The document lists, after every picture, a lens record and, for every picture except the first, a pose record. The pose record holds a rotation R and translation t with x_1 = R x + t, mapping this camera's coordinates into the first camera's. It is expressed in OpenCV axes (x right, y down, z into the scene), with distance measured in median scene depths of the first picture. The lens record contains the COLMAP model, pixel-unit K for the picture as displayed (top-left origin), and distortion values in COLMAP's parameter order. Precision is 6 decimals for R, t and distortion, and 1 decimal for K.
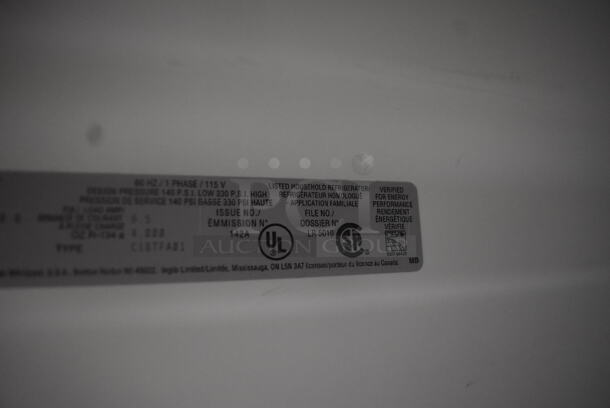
lens RADIAL K [[469.6, 0, 305.1], [0, 469.6, 204.7], [0, 0, 1]] dist [-0.094350, 0.009689]
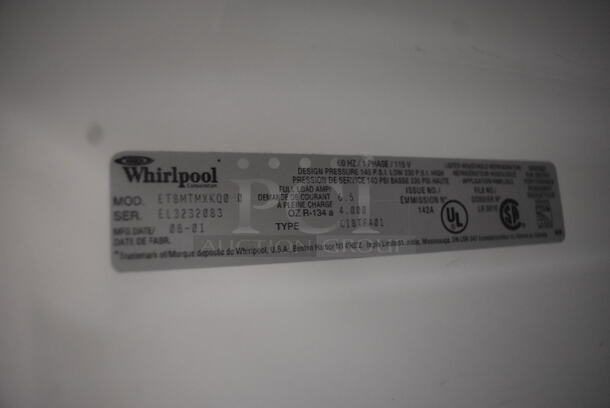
lens RADIAL K [[469.6, 0, 305.9], [0, 469.6, 202.5], [0, 0, 1]] dist [-0.094350, 0.009689]
pose [[0.999312, -0.015384, 0.033756, -0.445823], [0.014409, 0.999477, 0.028944, 0.009948], [-0.034184, -0.028438, 0.999011, -0.064387]]
